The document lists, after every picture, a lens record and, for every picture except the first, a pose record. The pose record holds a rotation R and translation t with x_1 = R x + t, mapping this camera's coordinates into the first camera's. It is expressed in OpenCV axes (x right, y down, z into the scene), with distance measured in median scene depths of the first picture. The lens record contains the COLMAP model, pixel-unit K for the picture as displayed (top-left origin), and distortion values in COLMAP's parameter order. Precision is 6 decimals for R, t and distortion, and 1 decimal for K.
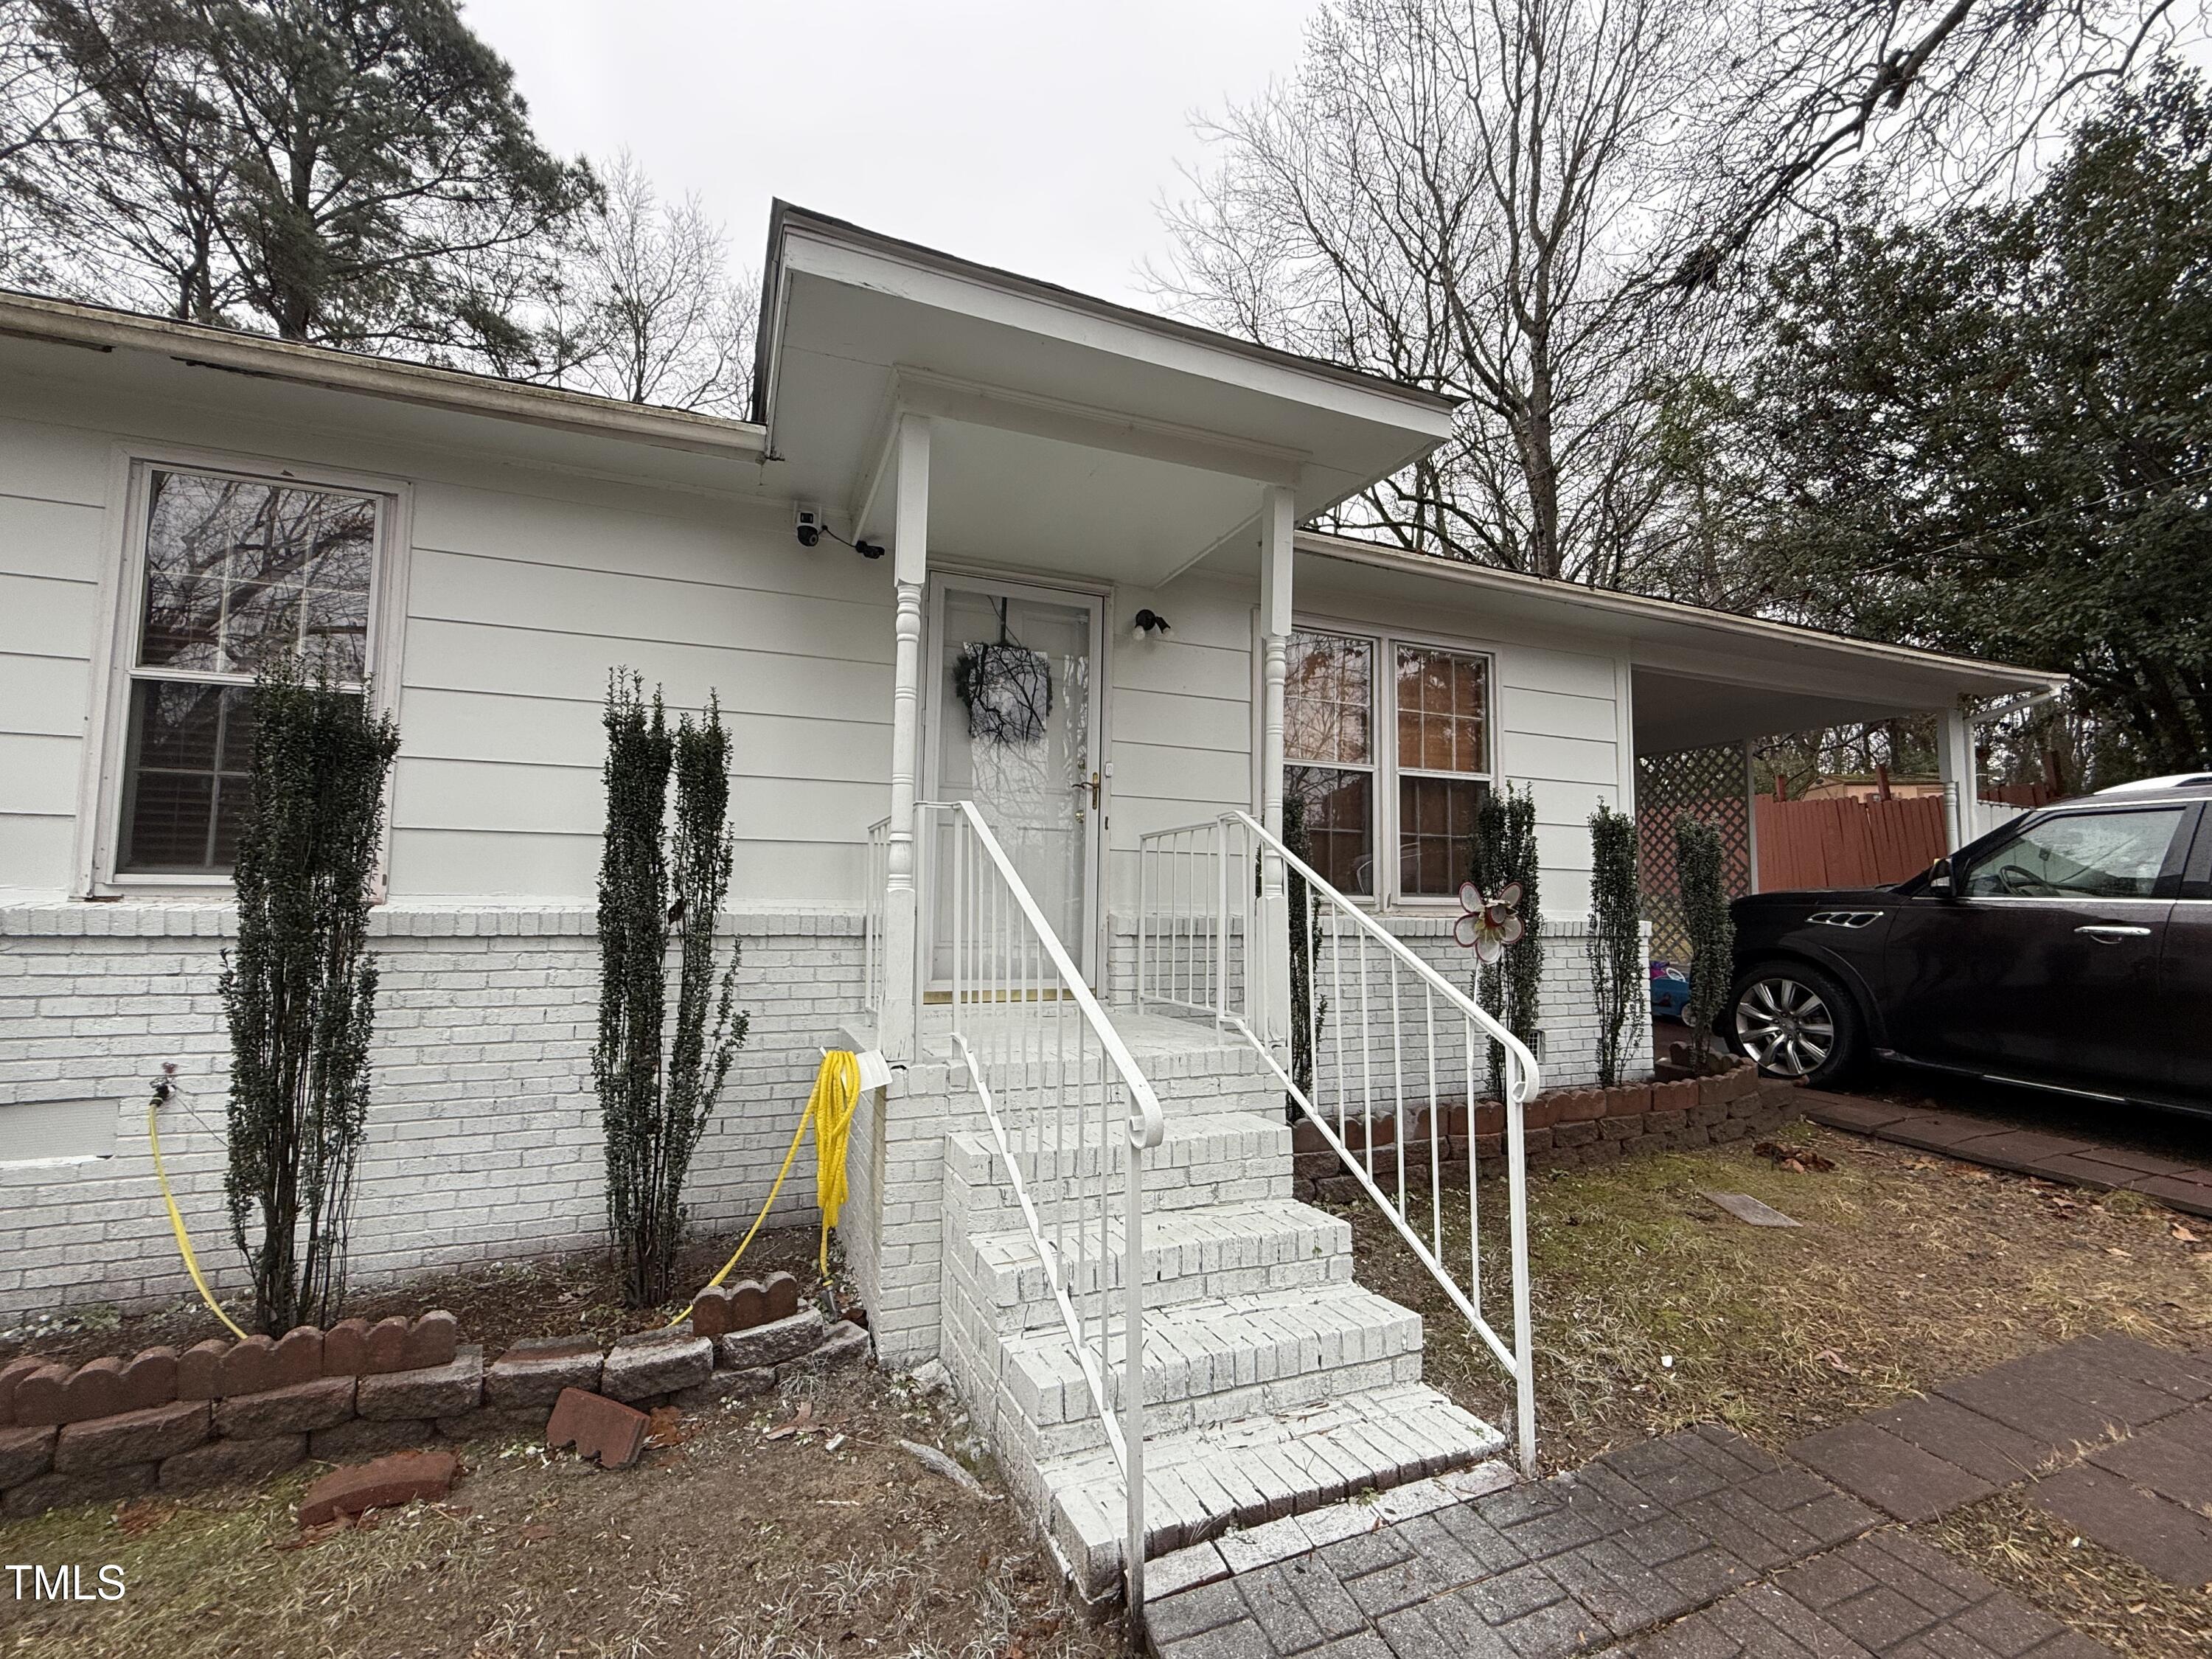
lens RADIAL K [[948.4, 0, 1106.4], [0, 948.4, 828.1], [0, 0, 1]] dist [0.000716, -0.001552]
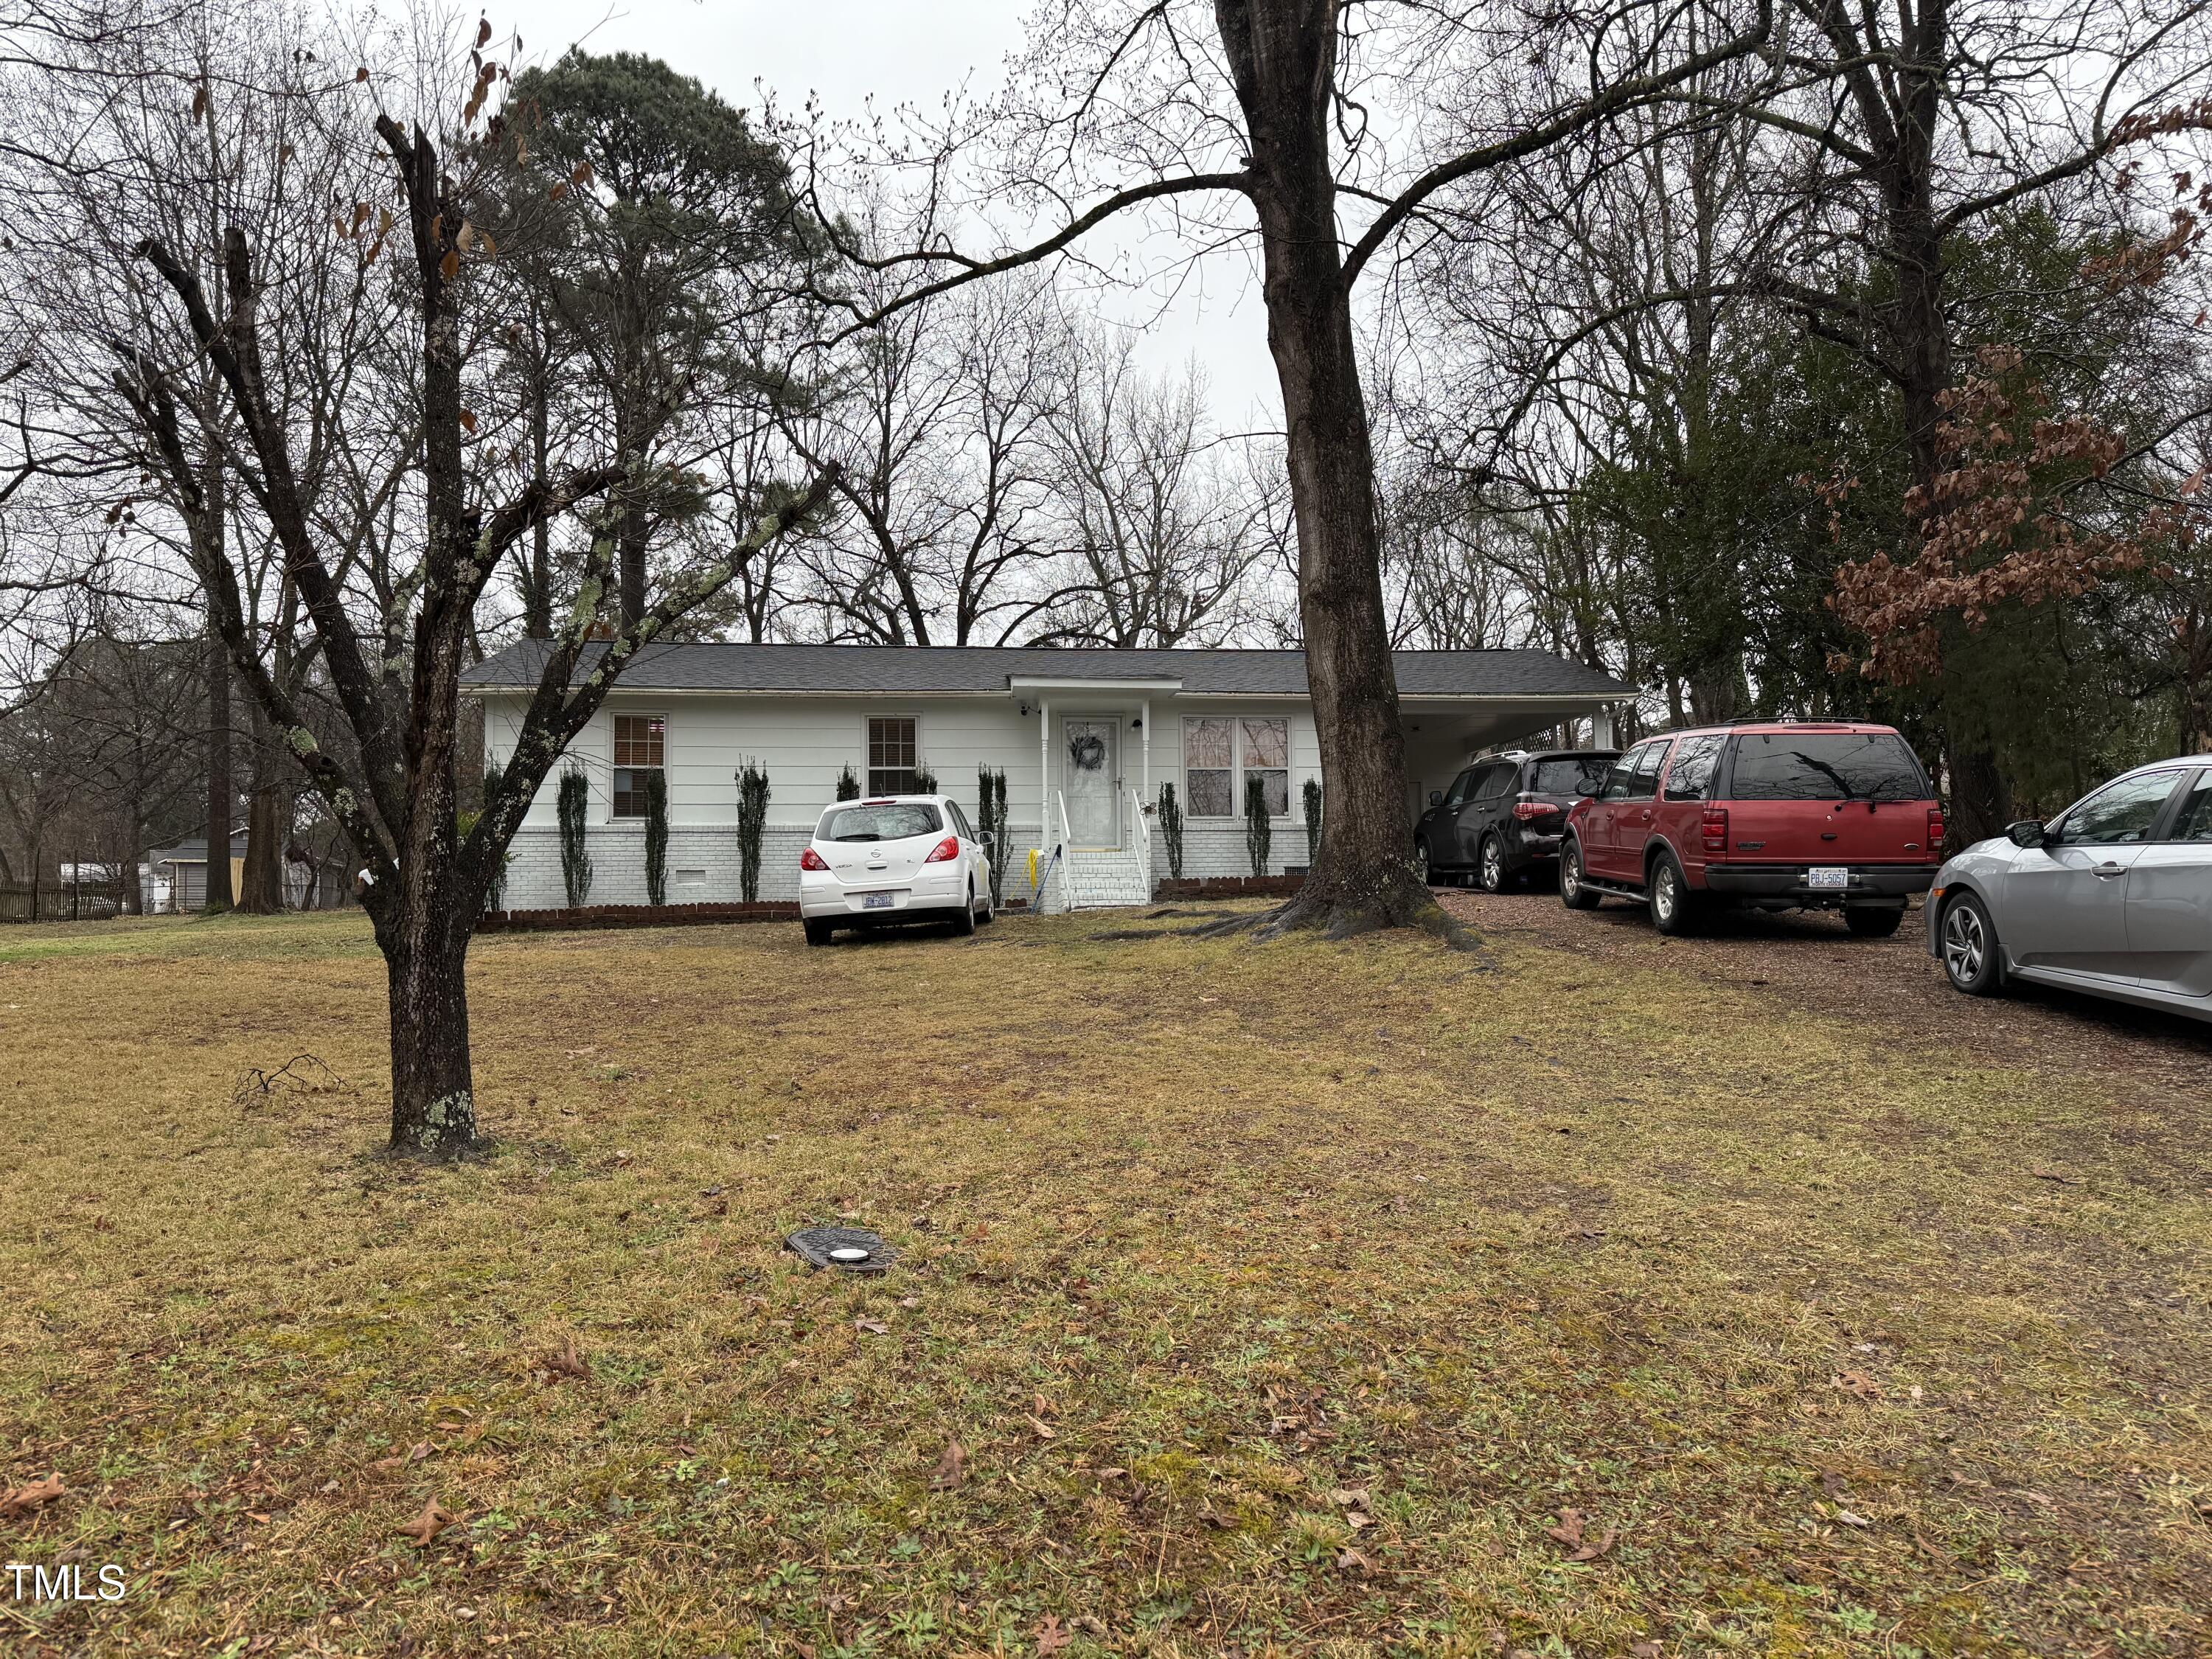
lens RADIAL K [[1592.9, 0, 1110.2], [0, 1592.9, 834.1], [0, 0, 1]] dist [-0.004323, -0.000318]
pose [[0.956335, -0.041273, -0.289343, 2.005314], [0.044929, 0.998972, 0.006002, 0.126728], [0.288798, -0.018740, 0.957207, -5.445890]]
